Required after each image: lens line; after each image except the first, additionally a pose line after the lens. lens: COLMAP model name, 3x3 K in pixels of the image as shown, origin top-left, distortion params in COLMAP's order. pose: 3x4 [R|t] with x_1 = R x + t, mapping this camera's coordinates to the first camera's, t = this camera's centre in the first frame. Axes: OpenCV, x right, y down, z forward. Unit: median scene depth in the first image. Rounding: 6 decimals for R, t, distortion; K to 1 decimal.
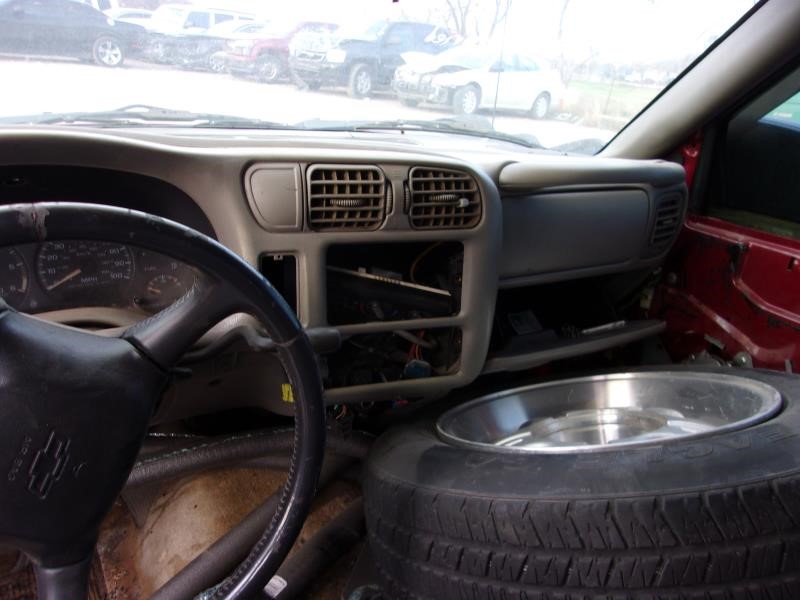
lens RADIAL K [[662.2, 0, 400.0], [0, 662.2, 300.0], [0, 0, 1]] dist [-0.053658, 0.112473]
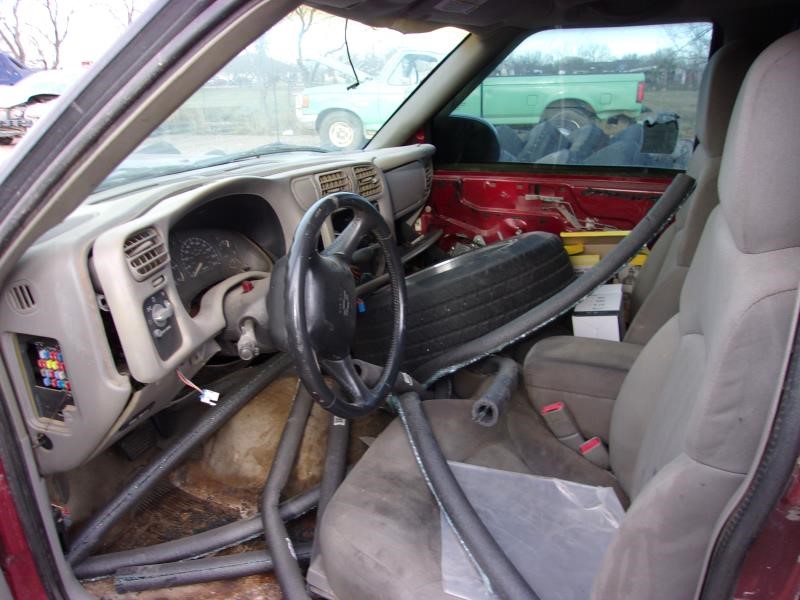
lens RADIAL K [[662.2, 0, 400.0], [0, 662.2, 300.0], [0, 0, 1]] dist [-0.053658, 0.112473]
pose [[0.815482, -0.291187, 0.500199, -0.638019], [0.294313, 0.952775, 0.074828, 0.046619], [-0.498366, 0.086194, 0.862672, -0.485429]]
